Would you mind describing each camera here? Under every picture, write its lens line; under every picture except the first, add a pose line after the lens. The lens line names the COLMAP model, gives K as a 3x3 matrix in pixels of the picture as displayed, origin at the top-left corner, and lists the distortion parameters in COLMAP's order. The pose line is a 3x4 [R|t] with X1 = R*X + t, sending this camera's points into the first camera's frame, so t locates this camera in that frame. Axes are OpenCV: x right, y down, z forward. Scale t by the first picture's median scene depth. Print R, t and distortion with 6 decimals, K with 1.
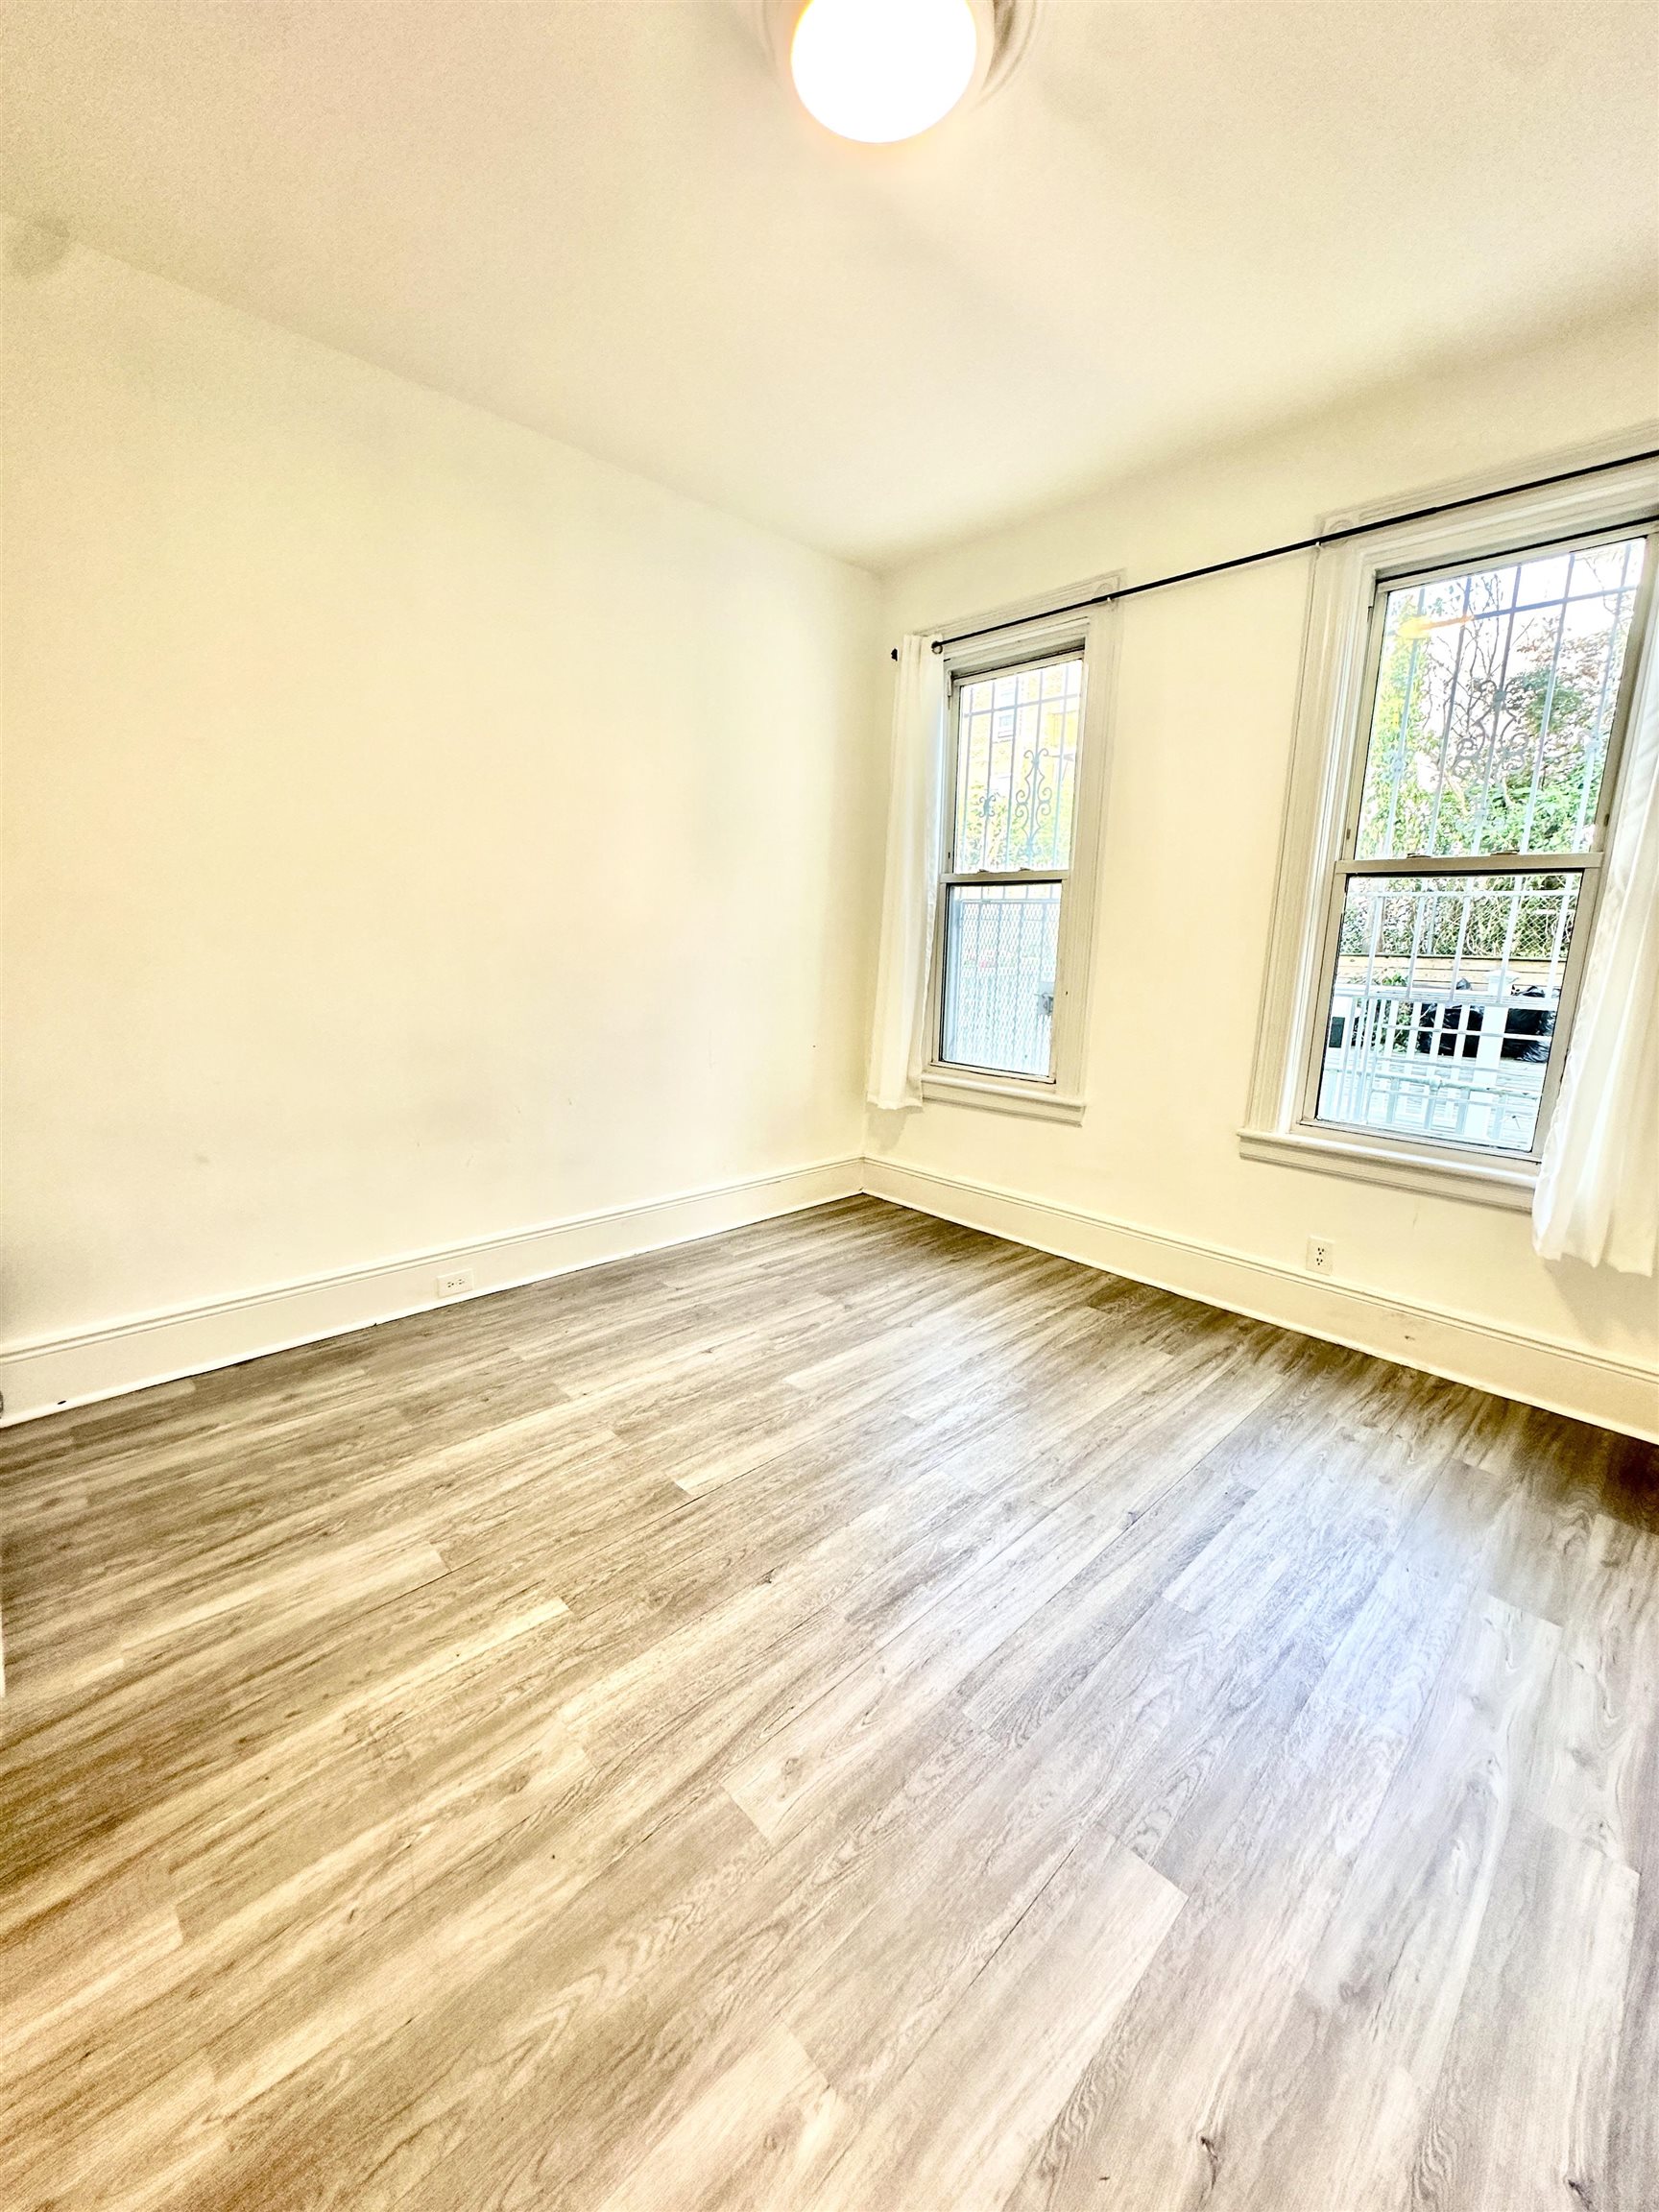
lens RADIAL K [[883.0, 0, 831.2], [0, 883.0, 1107.6], [0, 0, 1]] dist [-0.005055, 0.001175]
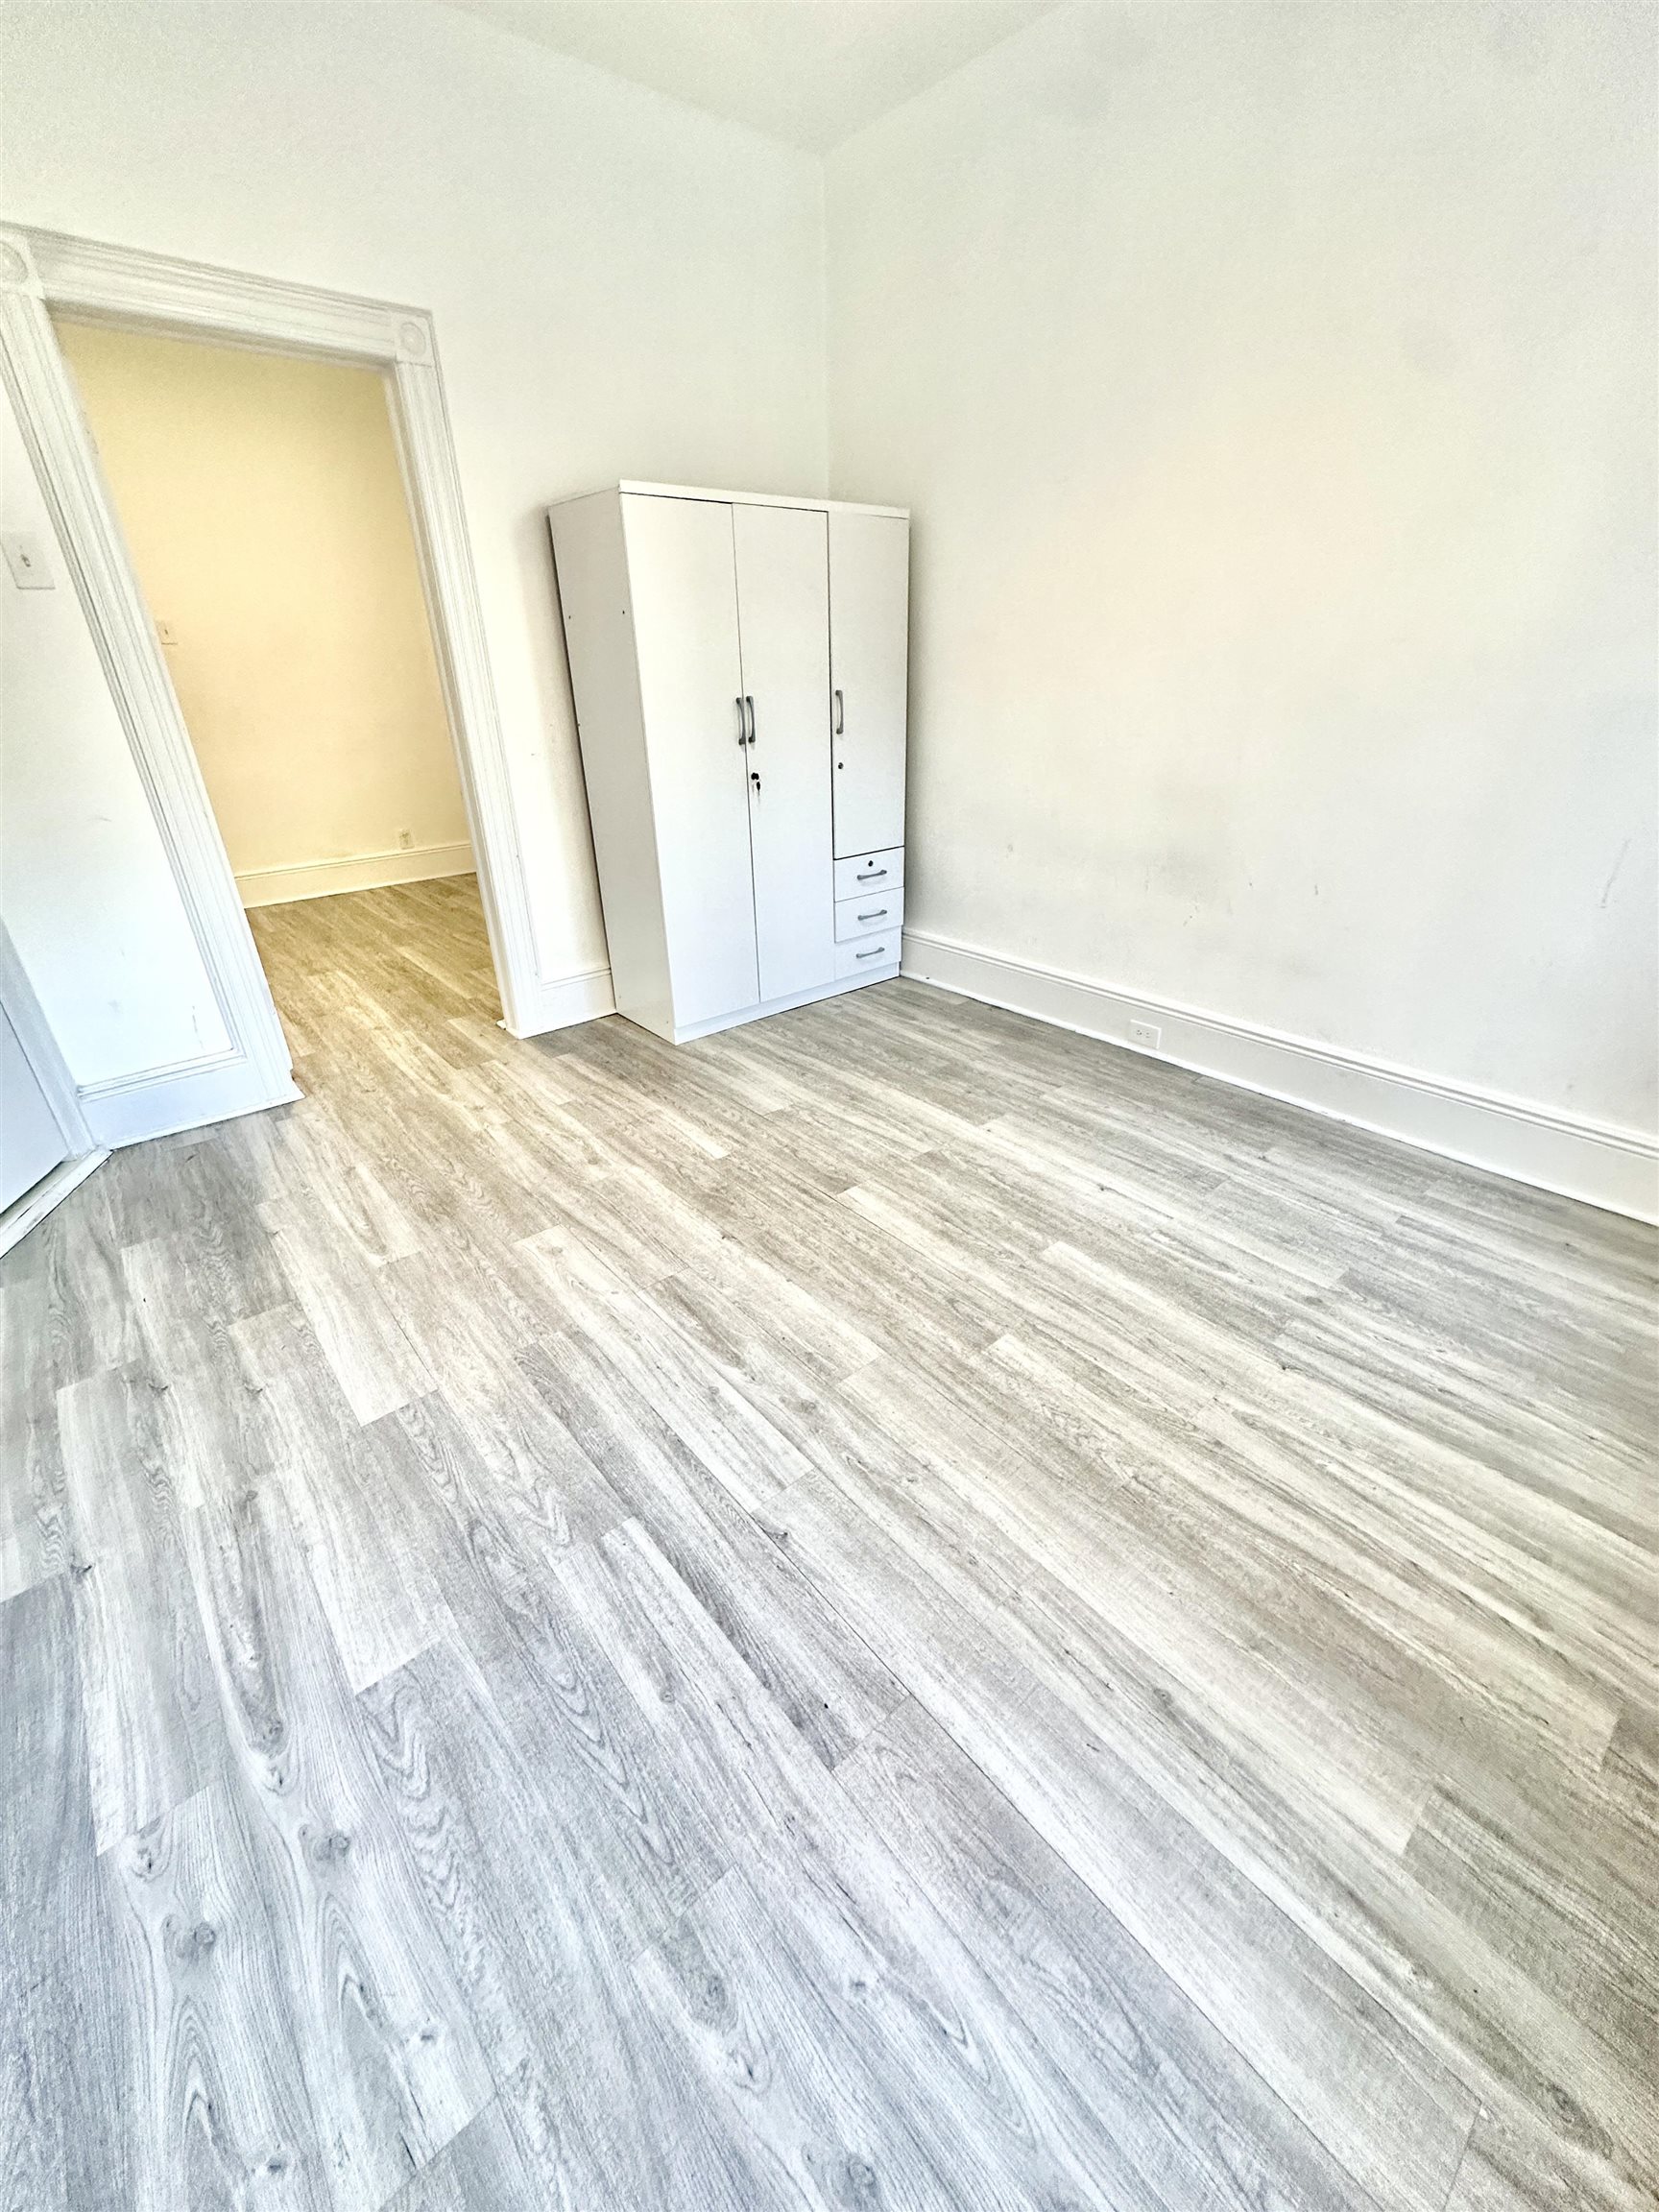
lens RADIAL K [[883.0, 0, 831.2], [0, 883.0, 1107.6], [0, 0, 1]] dist [-0.005055, 0.001175]
pose [[-0.061273, 0.432438, -0.899579, 0.756920], [-0.186917, 0.880357, 0.435929, -0.142642], [0.980463, 0.194858, 0.026888, 0.873278]]
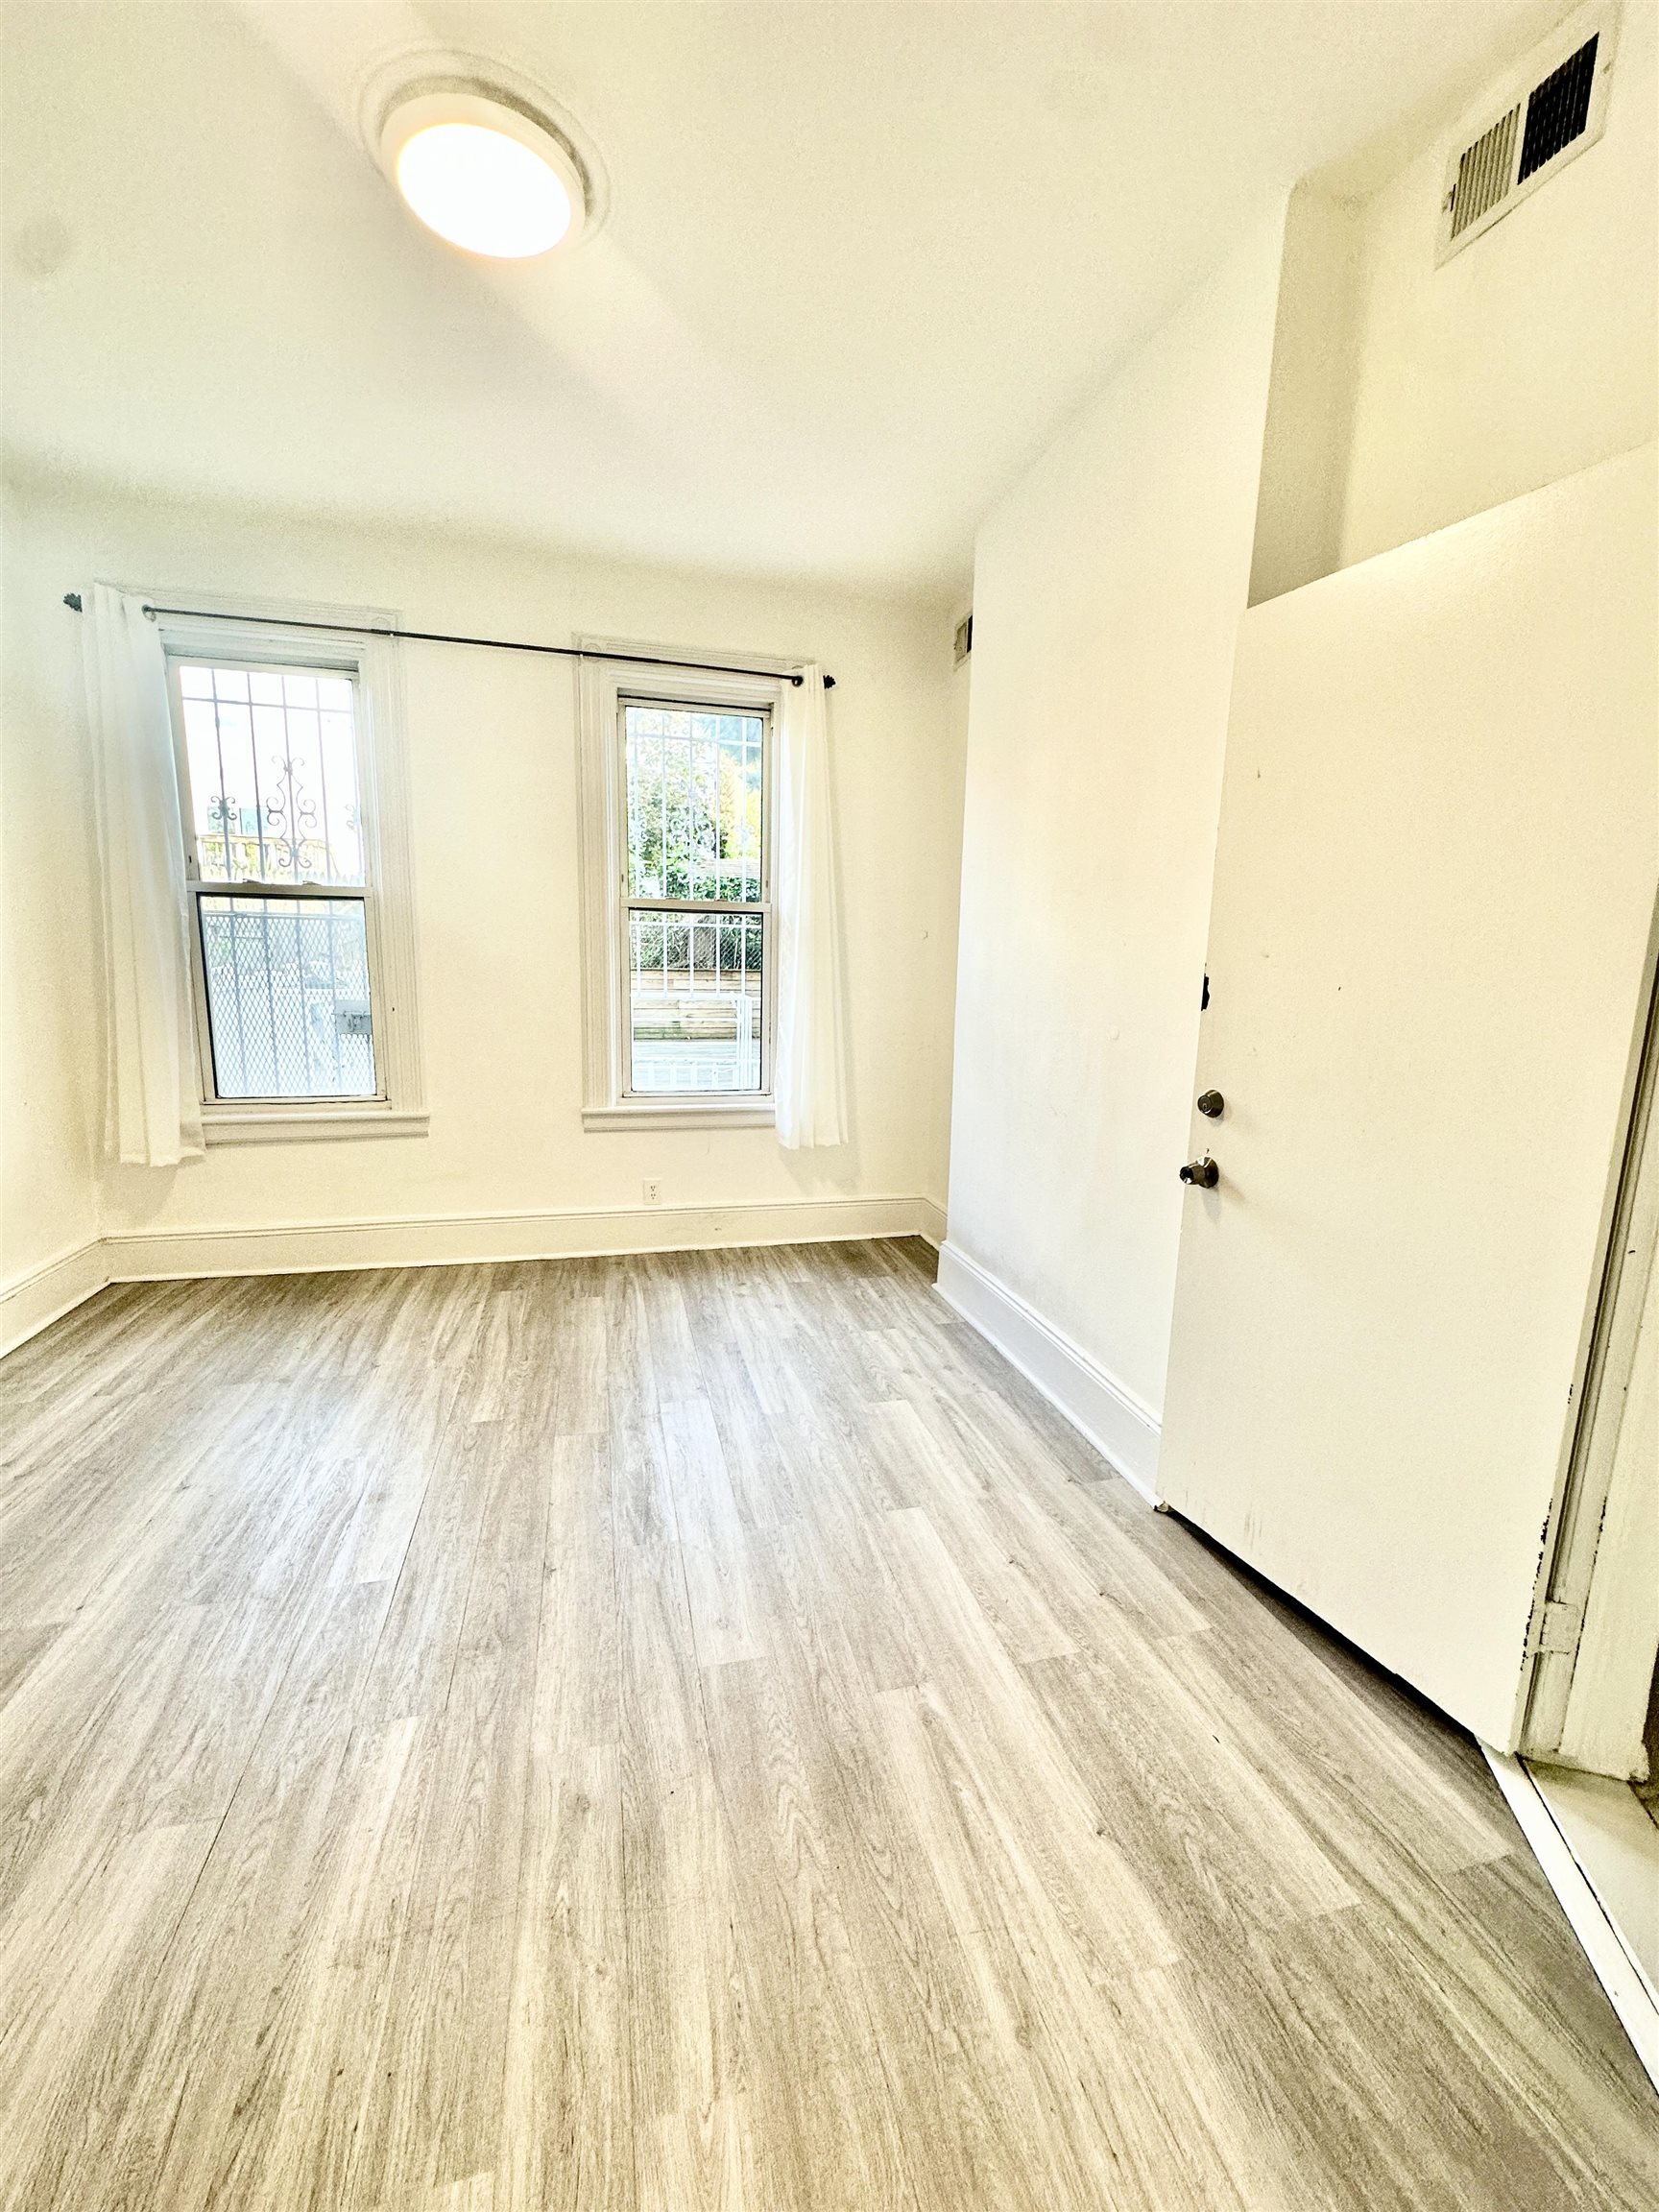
lens RADIAL K [[883.0, 0, 831.2], [0, 883.0, 1107.6], [0, 0, 1]] dist [-0.005055, 0.001175]
pose [[0.487992, -0.152483, 0.859426, -0.590647], [0.163513, 0.983161, 0.081592, -0.029808], [-0.857396, 0.100711, 0.504707, 0.104289]]
